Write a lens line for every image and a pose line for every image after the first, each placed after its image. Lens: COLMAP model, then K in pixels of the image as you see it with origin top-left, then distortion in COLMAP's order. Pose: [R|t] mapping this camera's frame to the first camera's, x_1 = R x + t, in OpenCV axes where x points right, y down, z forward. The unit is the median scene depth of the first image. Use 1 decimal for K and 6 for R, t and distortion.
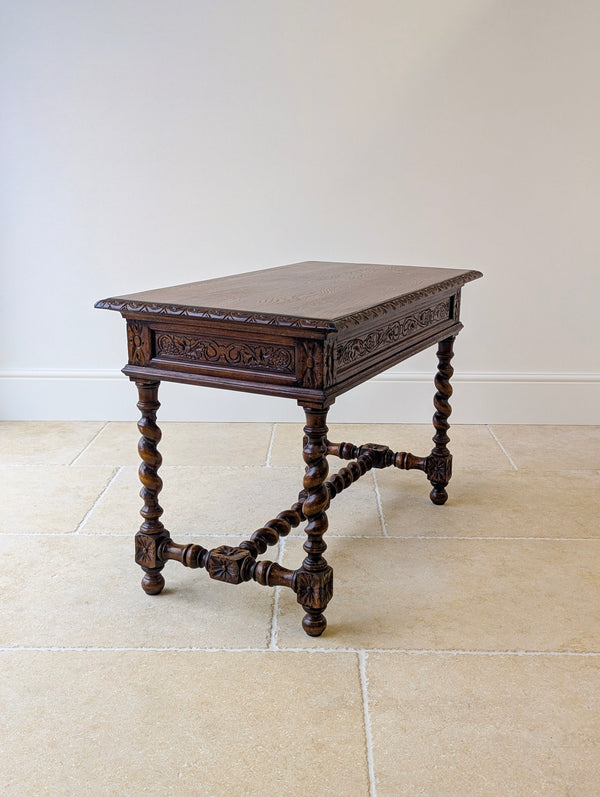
lens RADIAL K [[835.2, 0, 308.3], [0, 835.2, 395.5], [0, 0, 1]] dist [0.071416, -0.029317]
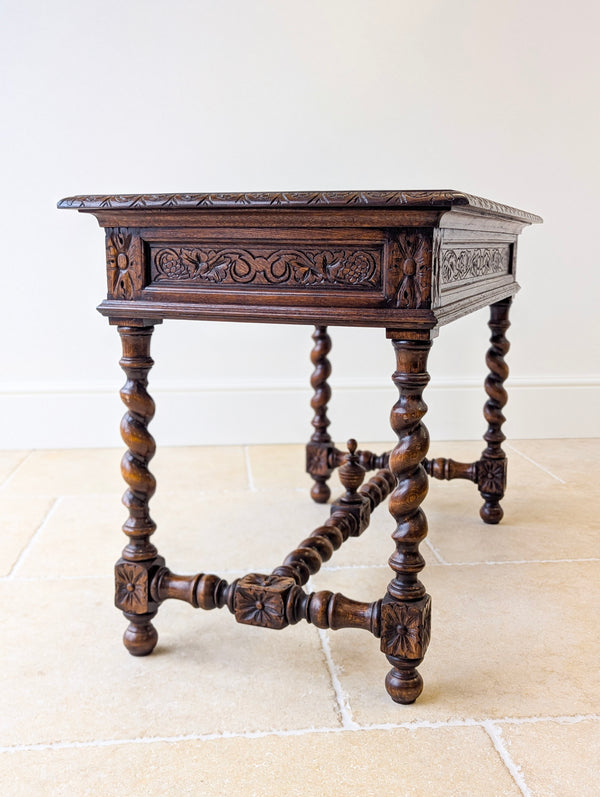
lens RADIAL K [[845.9, 0, 290.5], [0, 845.9, 399.4], [0, 0, 1]] dist [0.060013, -0.008433]
pose [[0.994576, -0.023709, 0.101270, -0.139254], [0.031882, 0.996296, -0.079861, 0.098975], [-0.099001, 0.082657, 0.991648, 0.325280]]
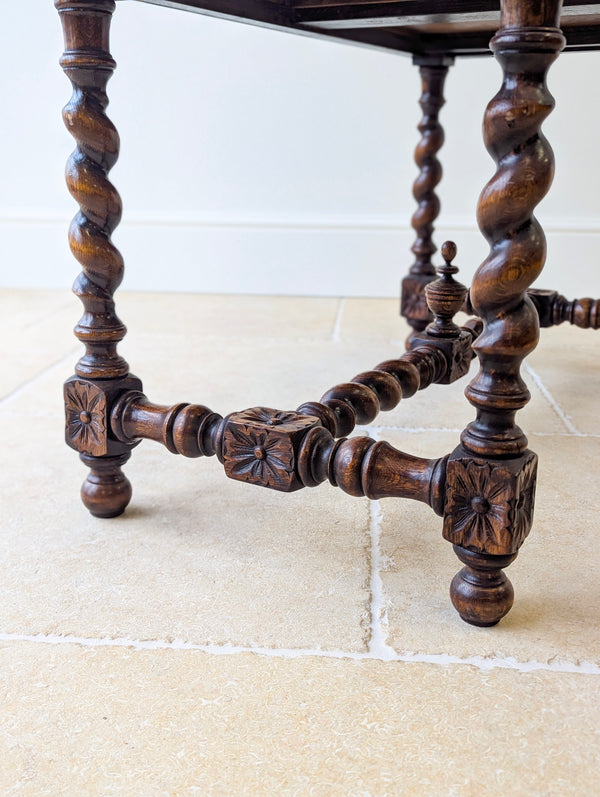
lens RADIAL K [[836.1, 0, 298.0], [0, 836.1, 393.5], [0, 0, 1]] dist [0.065690, -0.028398]
pose [[0.997511, 0.025071, -0.065899, -0.054327], [-0.023275, 0.999340, 0.027877, 0.163857], [0.066555, -0.026274, 0.997437, 0.585227]]
